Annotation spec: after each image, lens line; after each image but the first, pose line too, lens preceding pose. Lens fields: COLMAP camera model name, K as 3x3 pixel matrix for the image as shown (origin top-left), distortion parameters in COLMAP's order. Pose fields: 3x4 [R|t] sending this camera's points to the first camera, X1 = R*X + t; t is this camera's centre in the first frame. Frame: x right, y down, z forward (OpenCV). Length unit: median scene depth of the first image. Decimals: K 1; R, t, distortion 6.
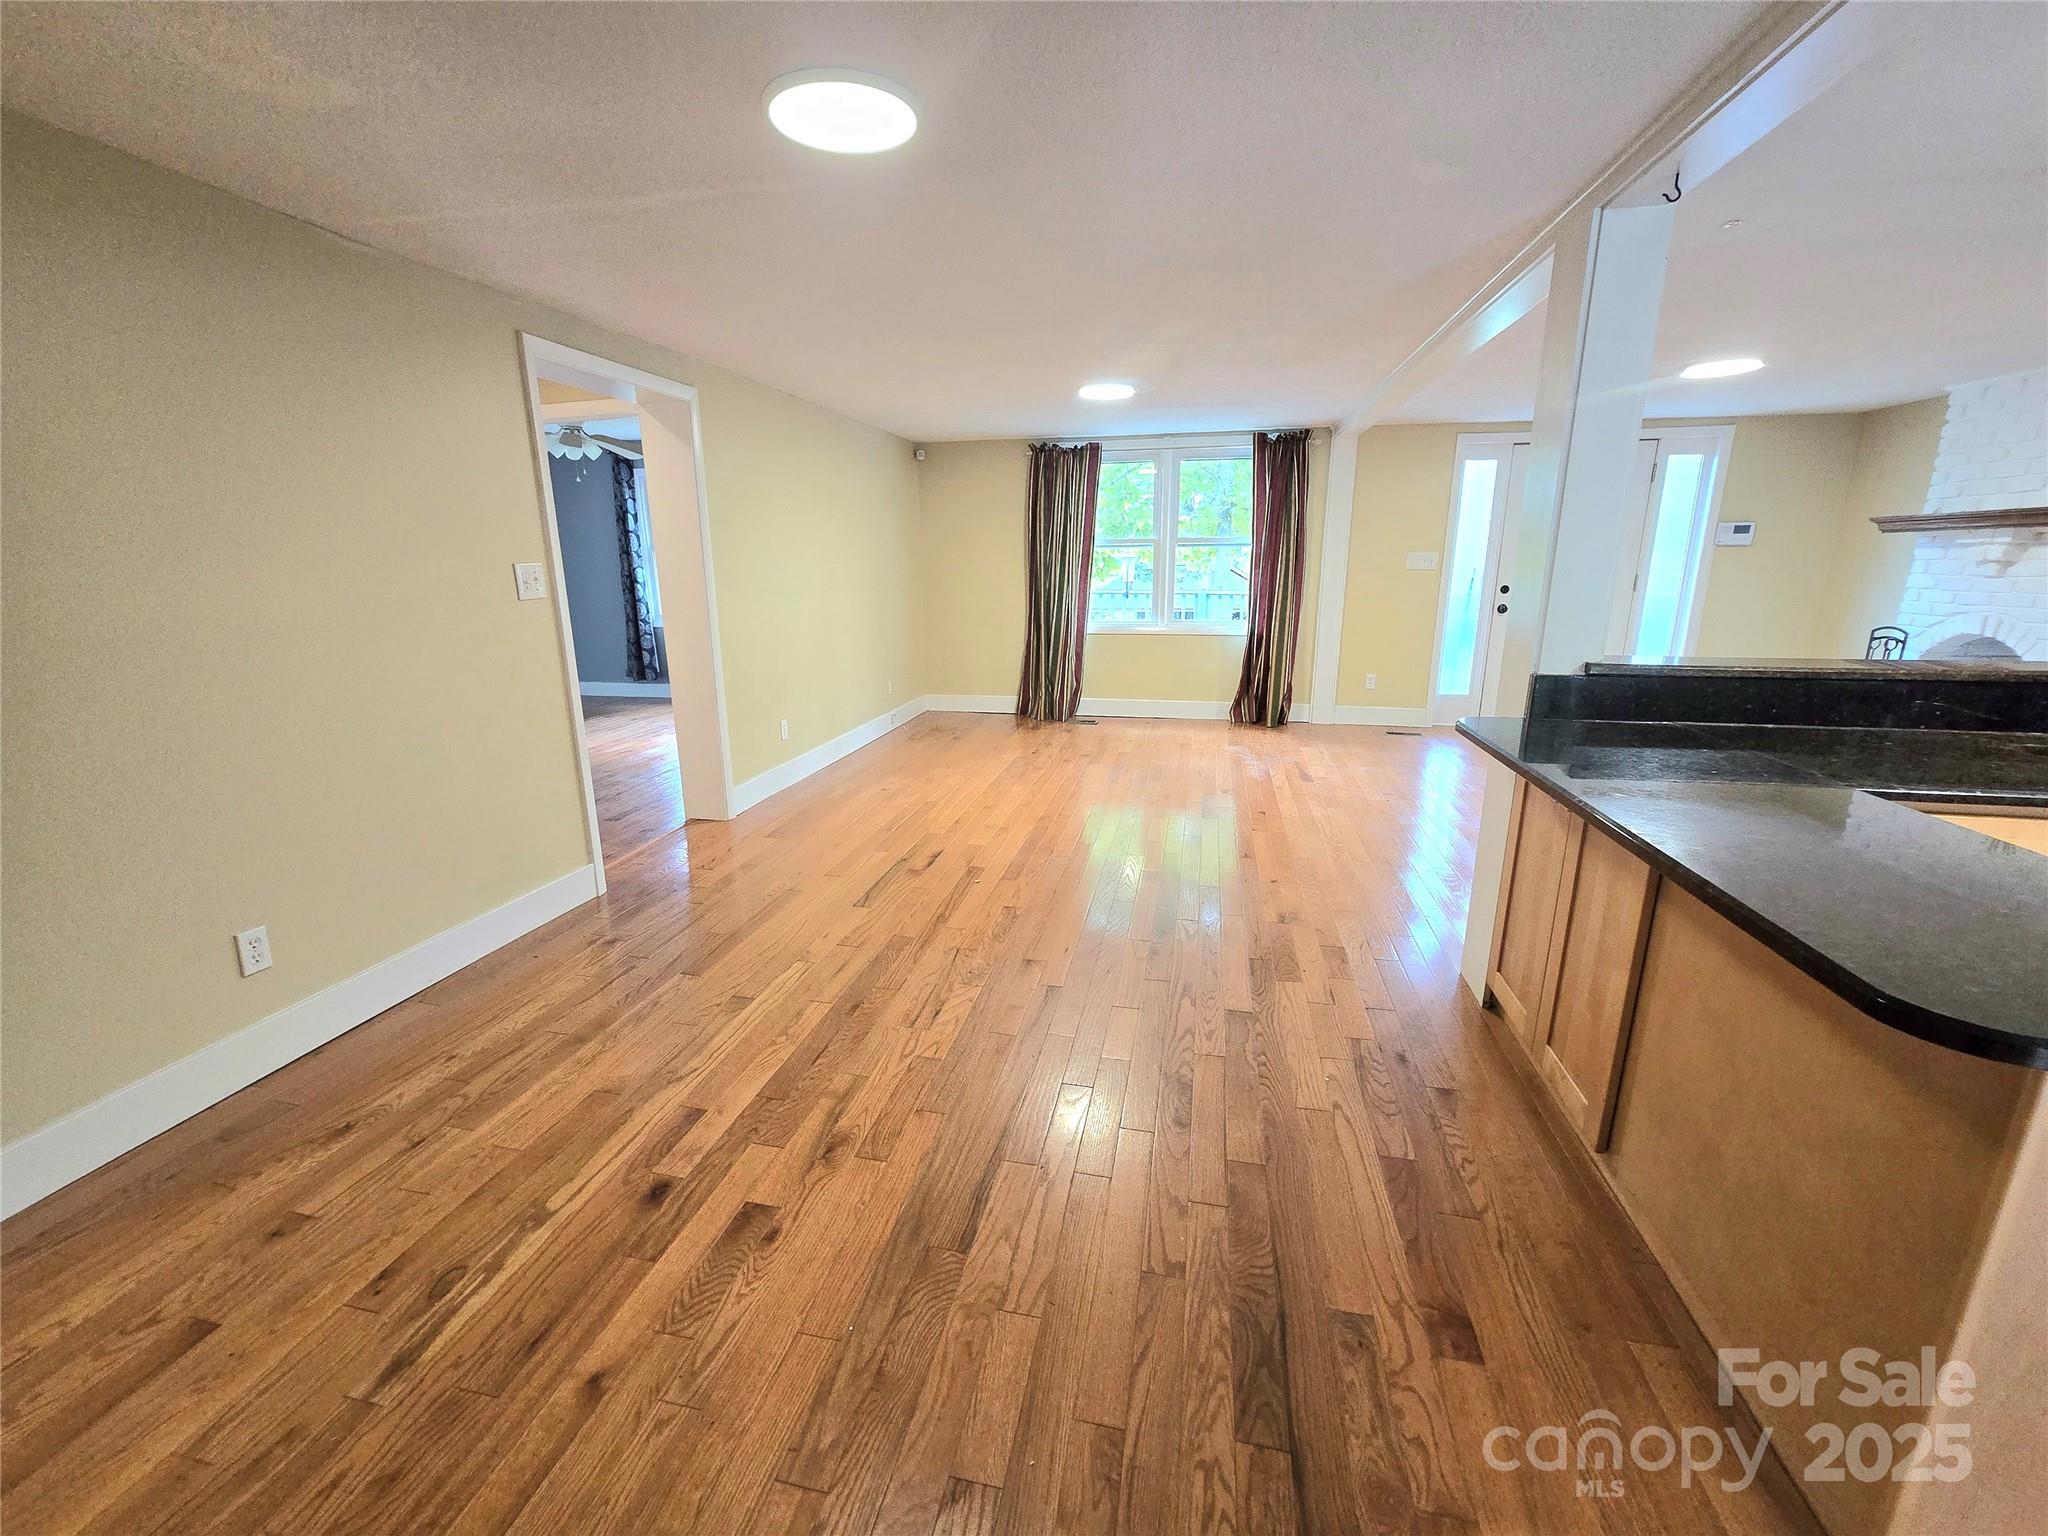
lens RADIAL K [[841.0, 0, 1021.7], [0, 841.0, 769.0], [0, 0, 1]] dist [-0.002330, 0.000321]
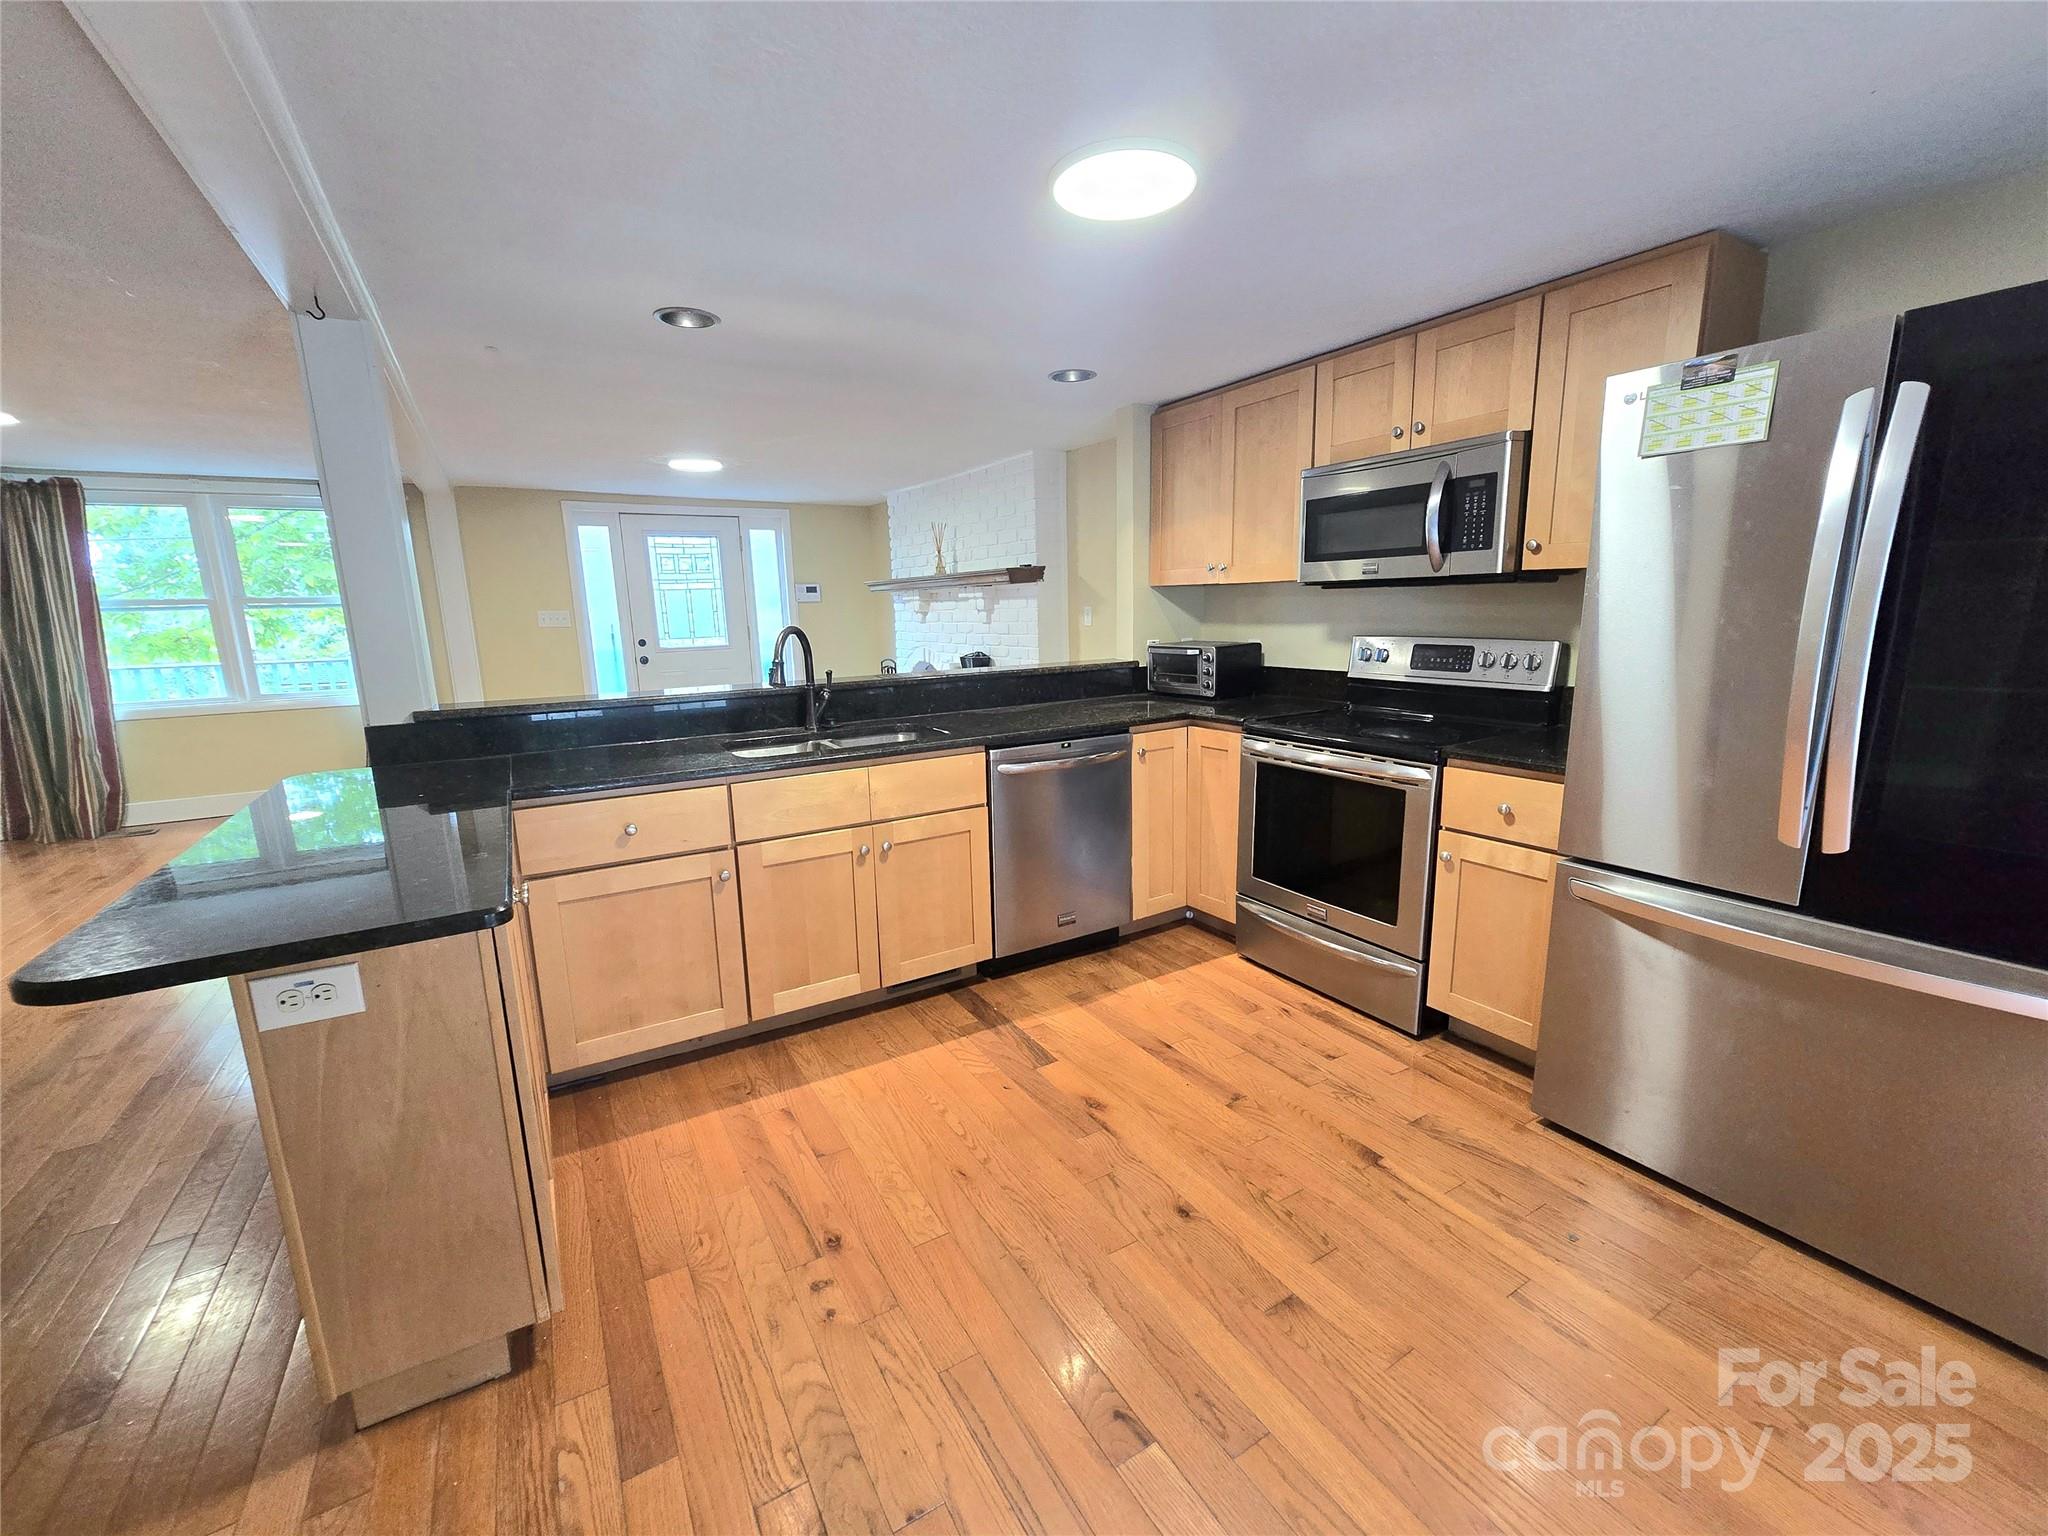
lens RADIAL K [[841.0, 0, 1021.7], [0, 841.0, 769.0], [0, 0, 1]] dist [-0.002330, 0.000321]
pose [[0.733324, -0.139670, 0.665378, 0.248298], [0.181535, 0.983364, 0.006347, 0.042980], [-0.655196, 0.116135, 0.746479, -0.171937]]
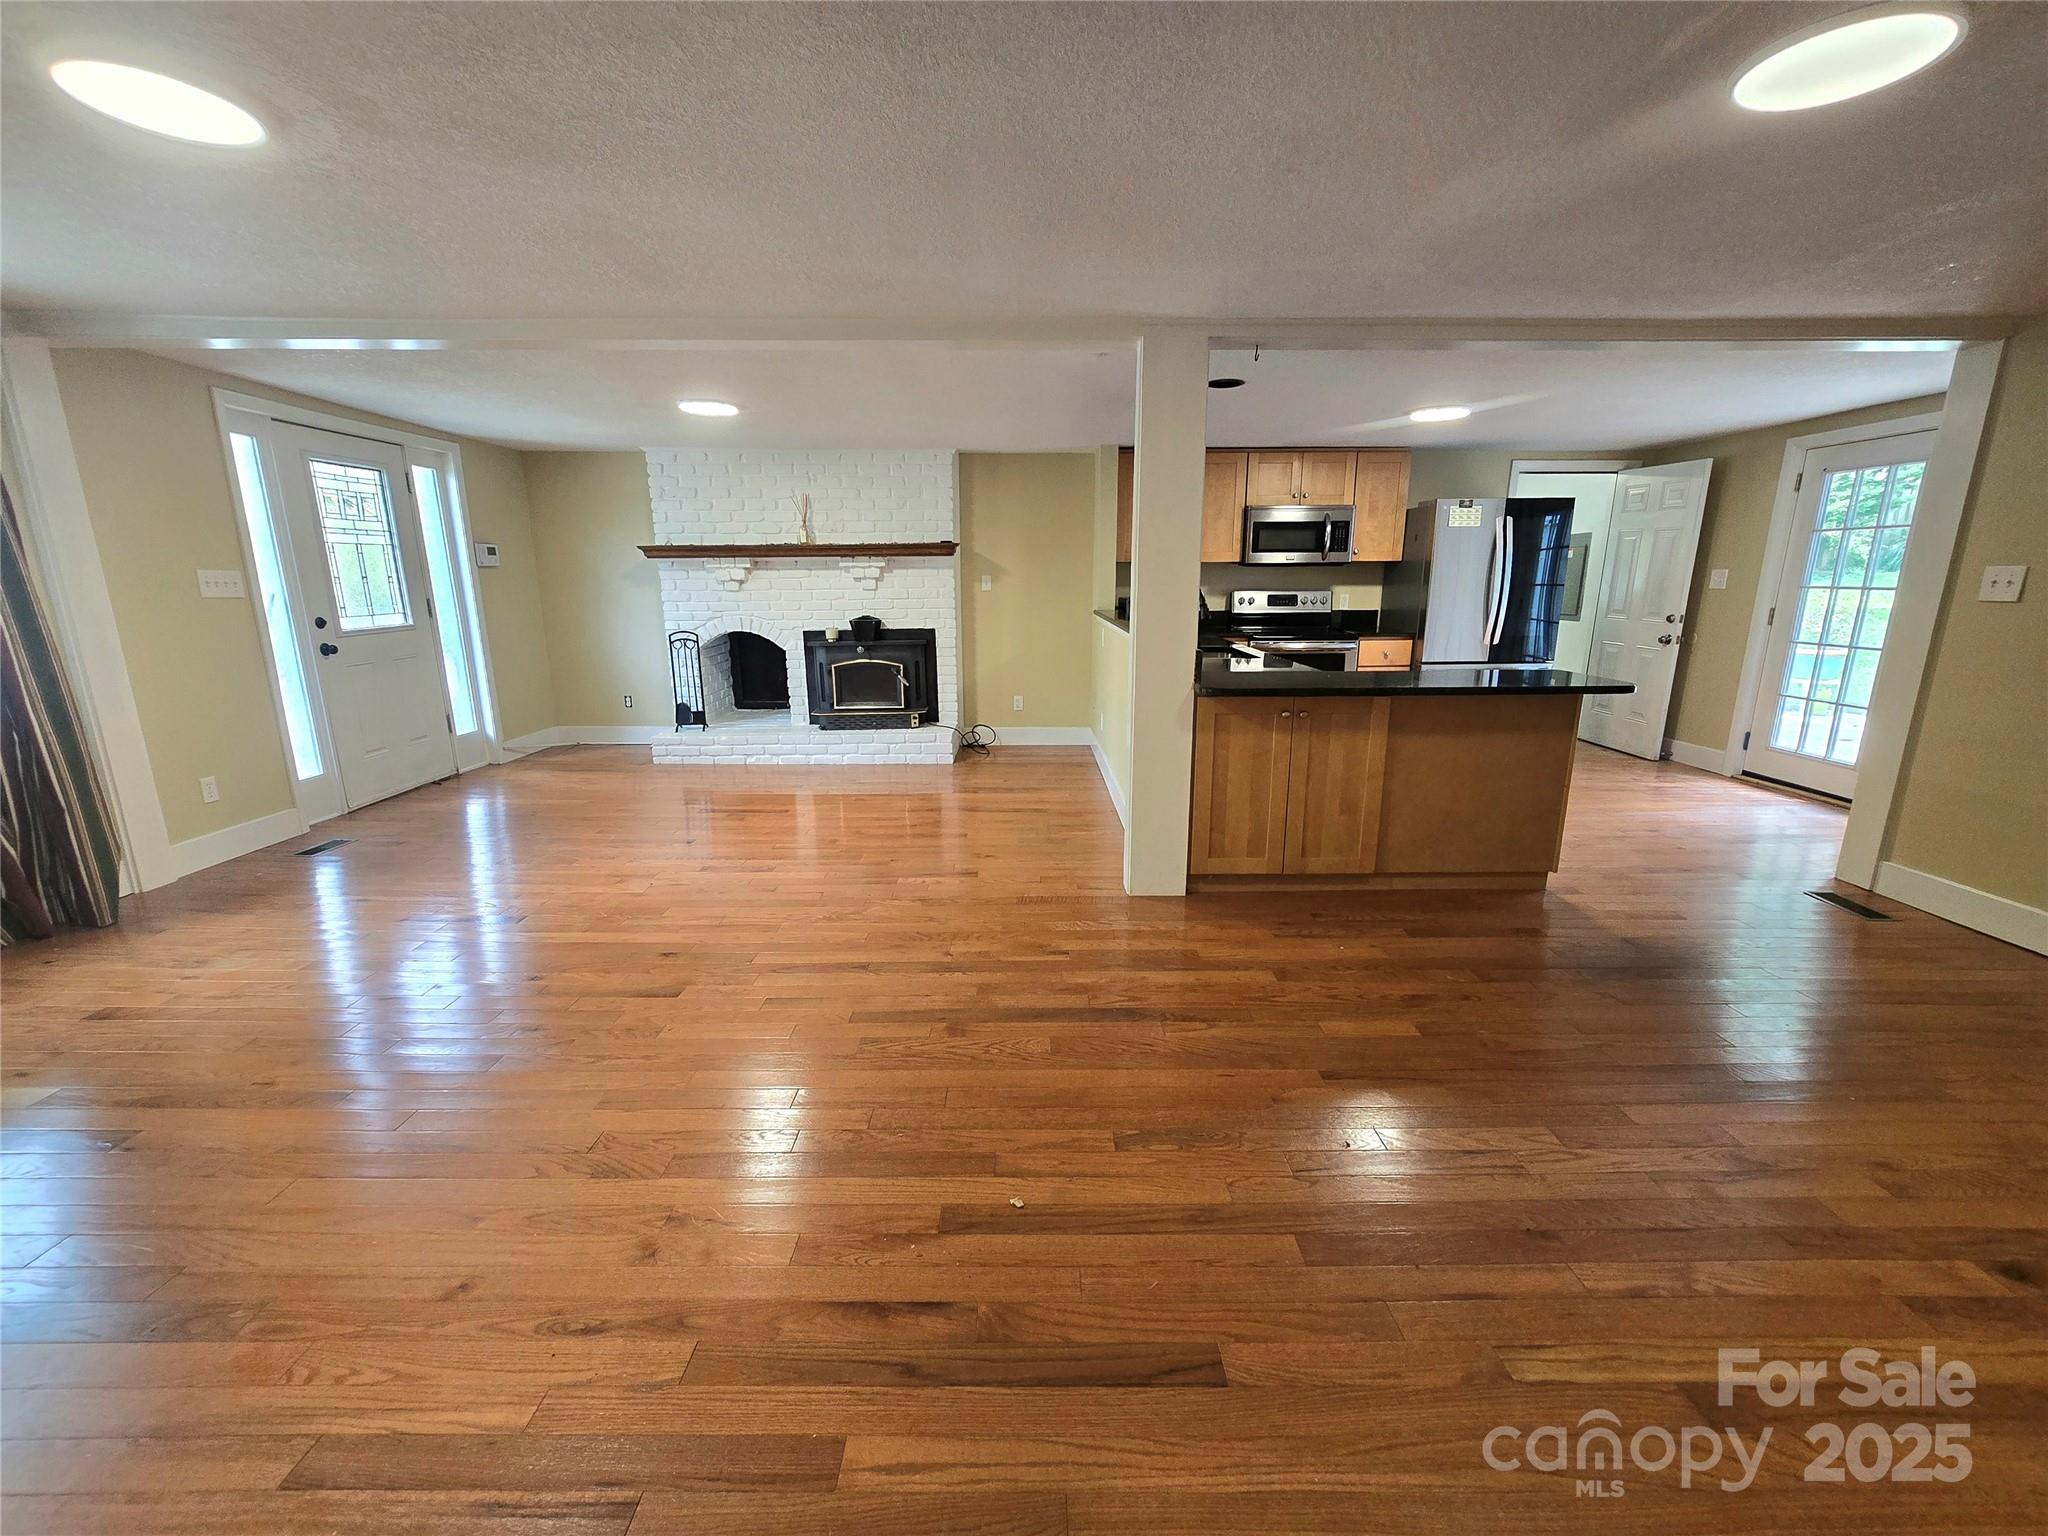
lens RADIAL K [[840.7, 0, 1024.1], [0, 840.7, 775.7], [0, 0, 1]] dist [0.001779, 0.000540]
pose [[-0.210410, -0.220160, 0.952501, -0.369539], [0.245433, 0.931212, 0.269456, -0.186403], [-0.946304, 0.290471, -0.141902, 0.766675]]
